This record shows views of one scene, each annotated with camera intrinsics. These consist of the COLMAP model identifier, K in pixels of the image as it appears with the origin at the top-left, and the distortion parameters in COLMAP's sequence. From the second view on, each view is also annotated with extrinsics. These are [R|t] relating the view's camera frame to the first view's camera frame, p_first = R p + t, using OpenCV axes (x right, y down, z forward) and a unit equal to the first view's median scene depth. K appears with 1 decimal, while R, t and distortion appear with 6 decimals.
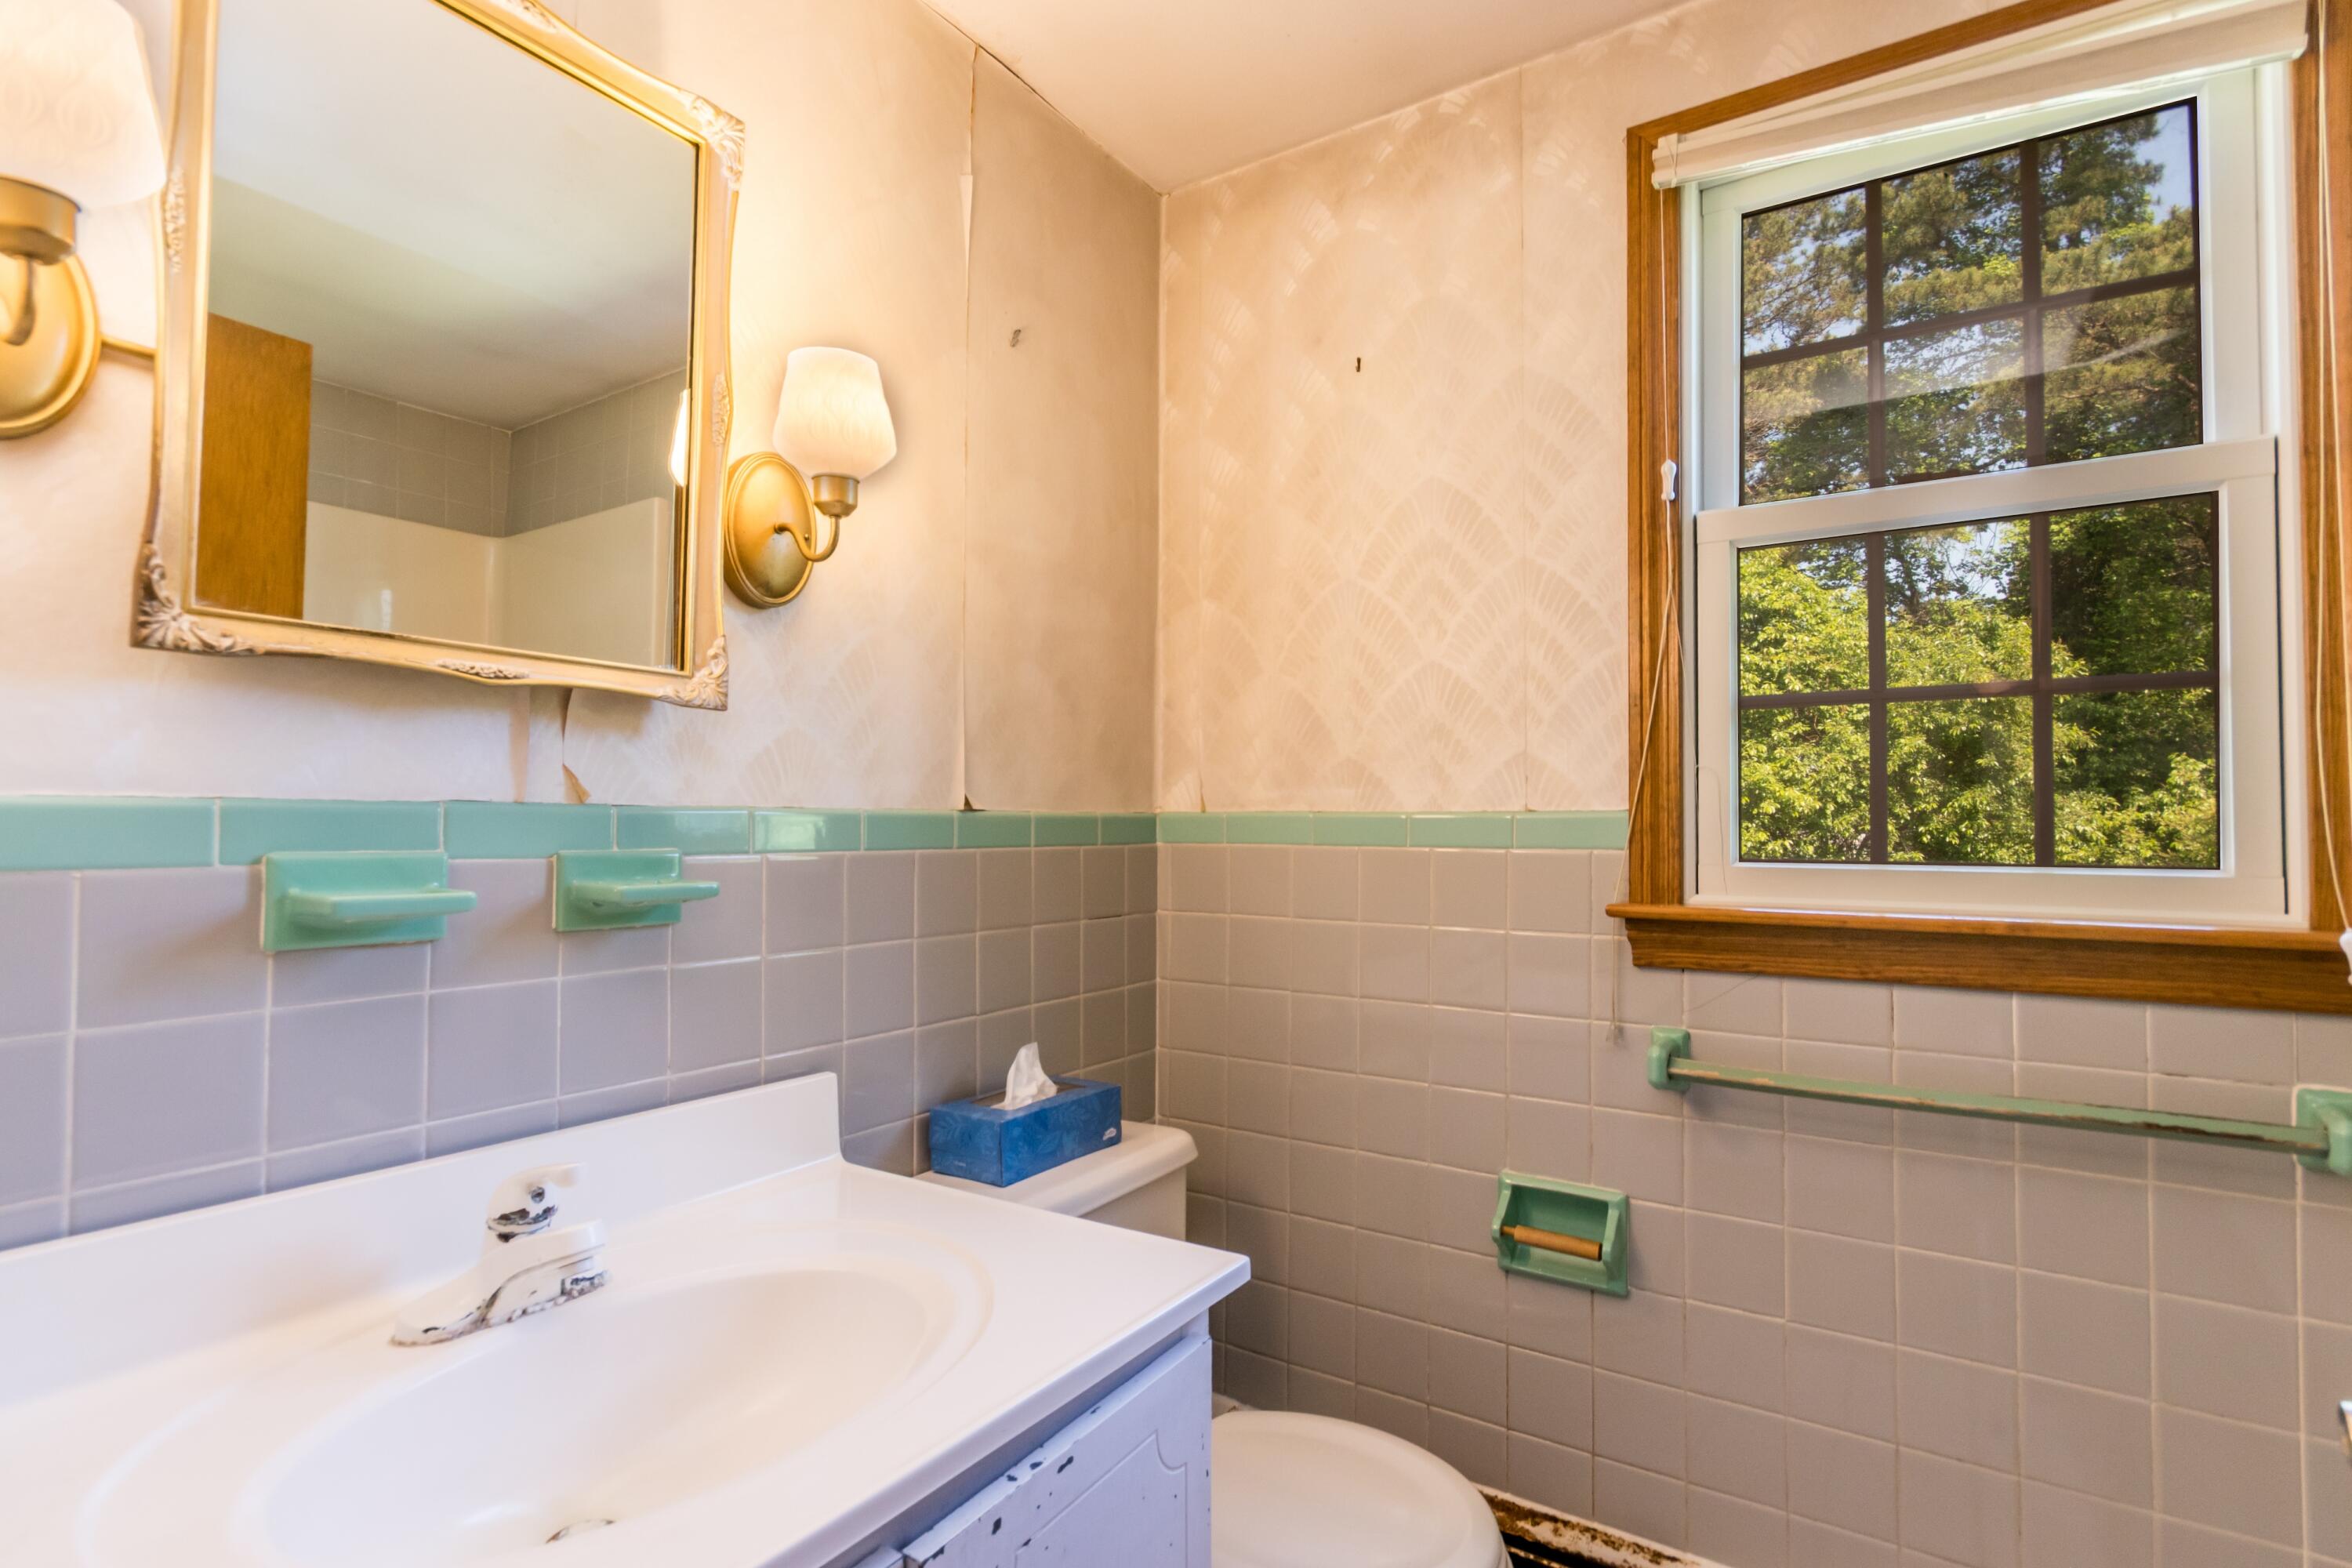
lens RADIAL K [[1079.3, 0, 1183.2], [0, 1079.3, 792.5], [0, 0, 1]] dist [0.001628, 0.000249]
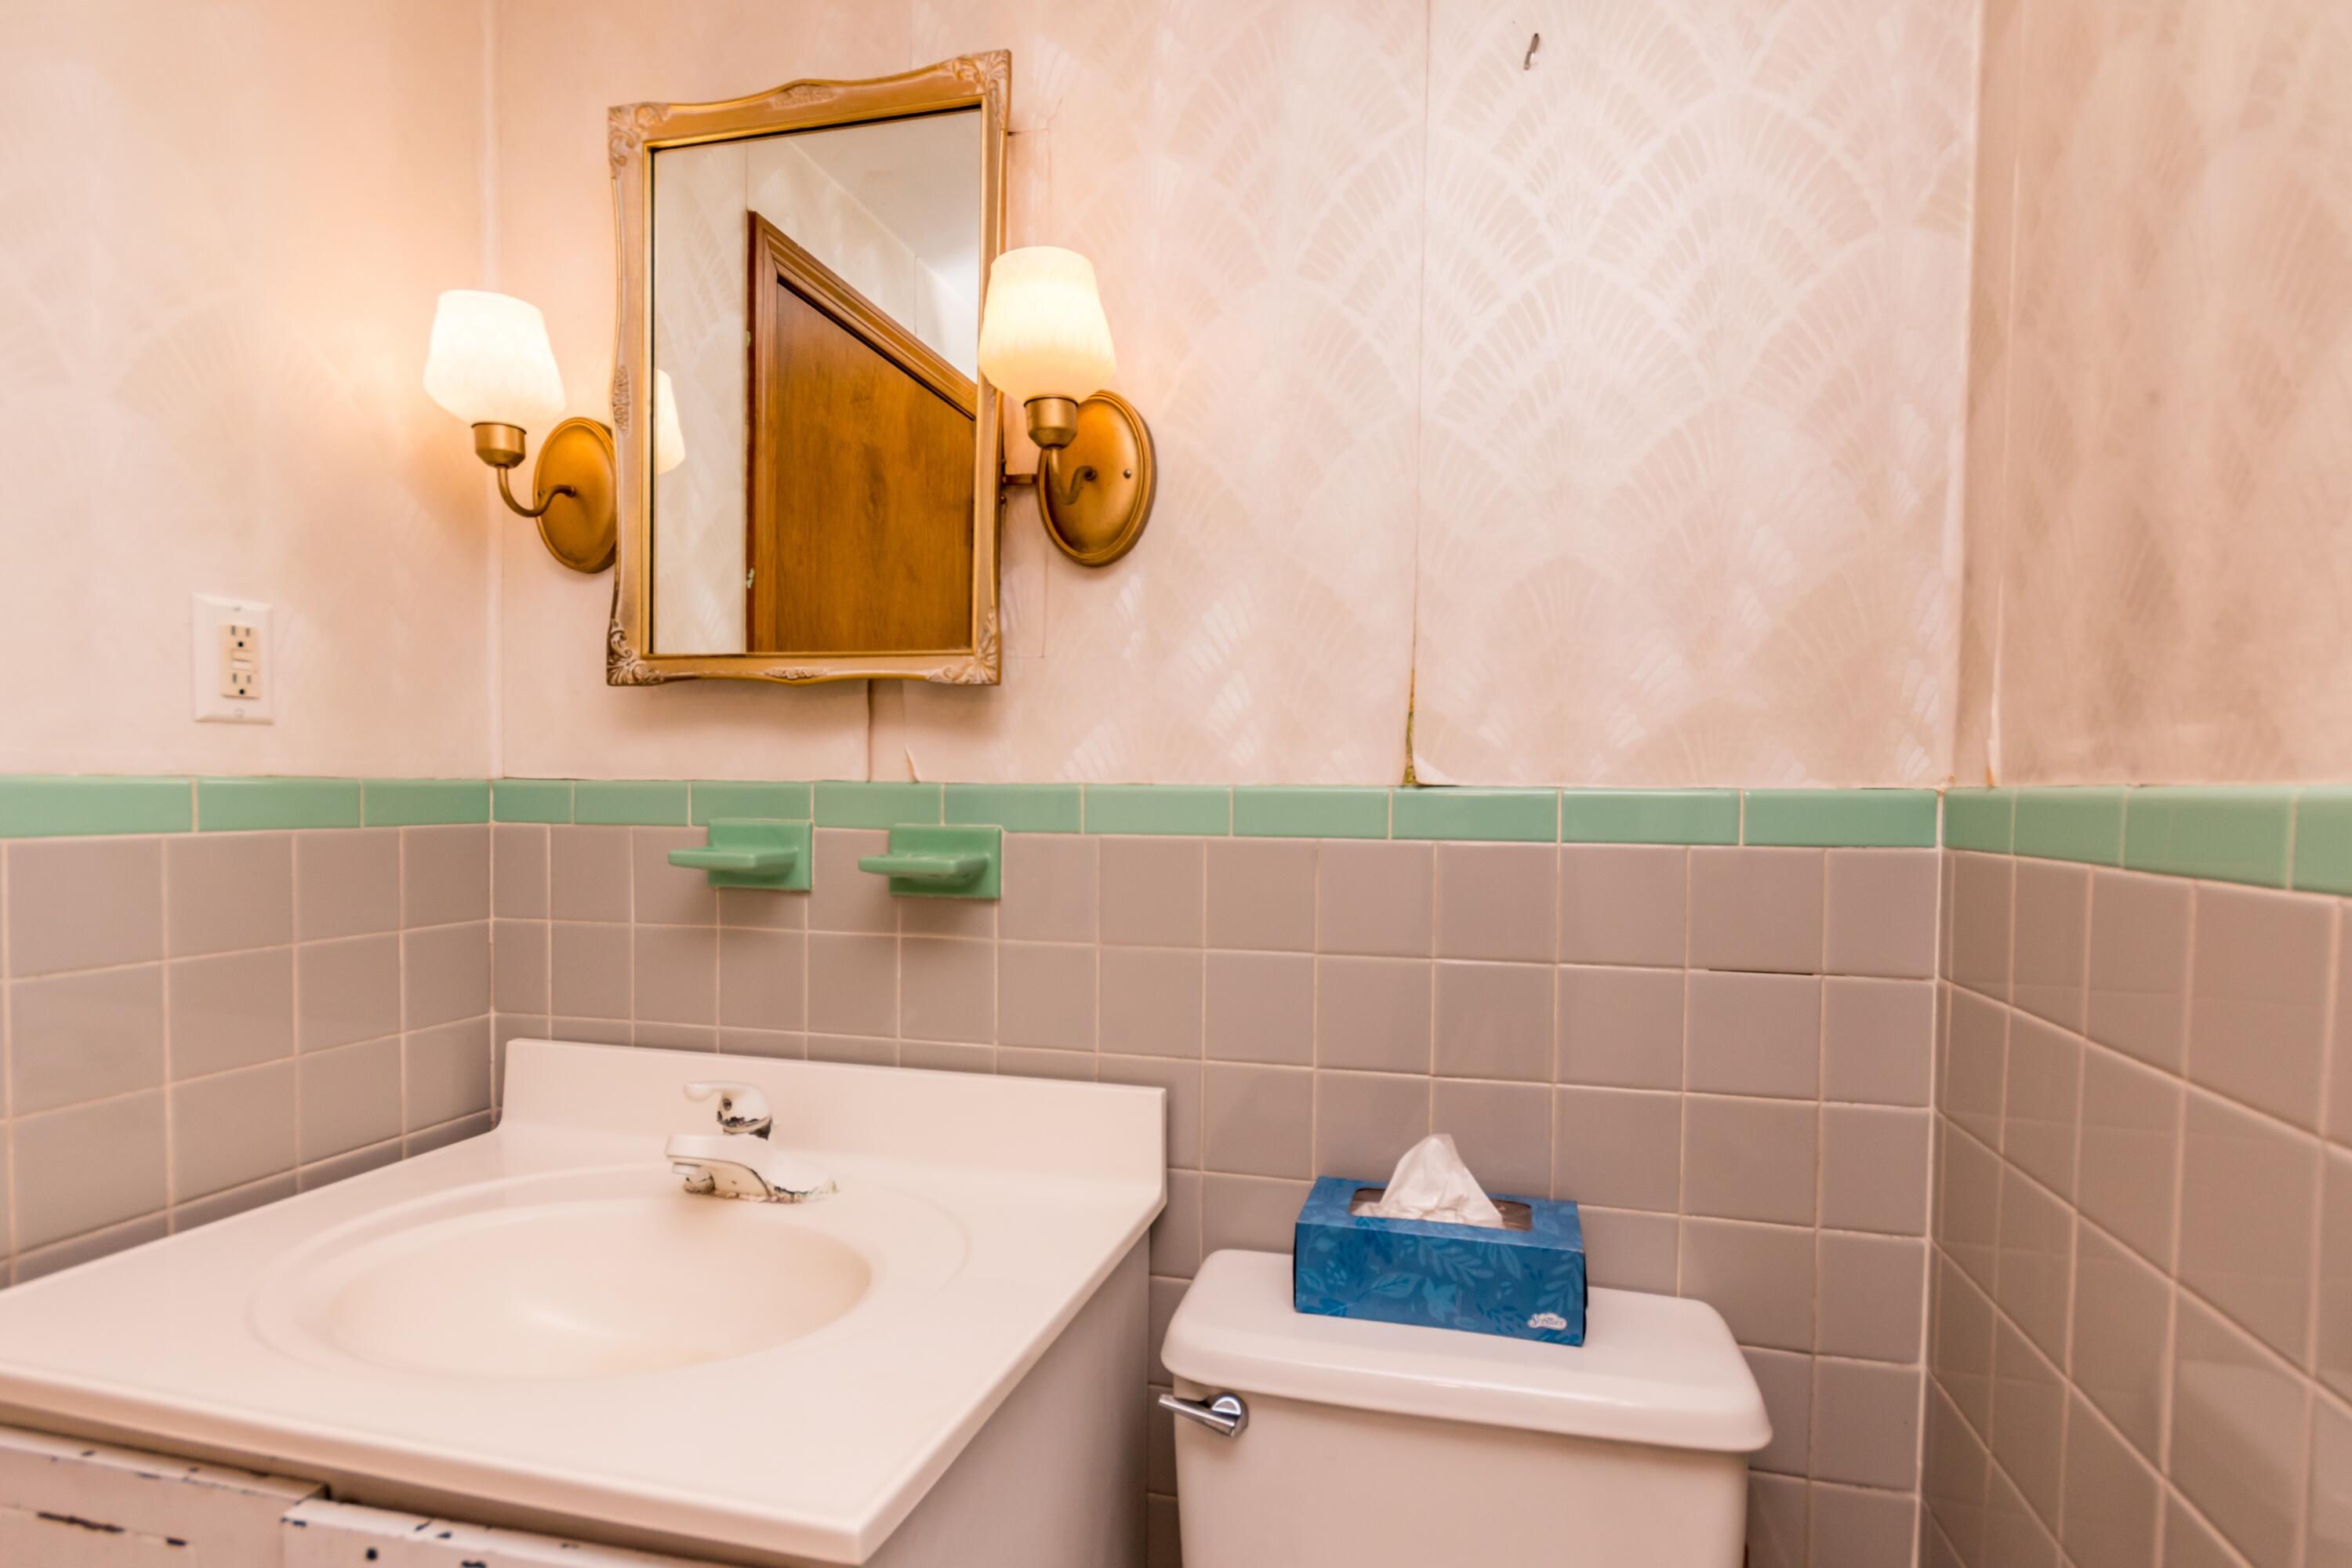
lens RADIAL K [[1090.8, 0, 1175.9], [0, 1090.8, 839.1], [0, 0, 1]] dist [-0.020338, 0.000311]
pose [[0.360907, 0.037441, -0.931850, 0.507249], [0.019481, 0.998673, 0.047672, 0.018665], [0.932398, -0.035359, 0.359698, 0.742111]]
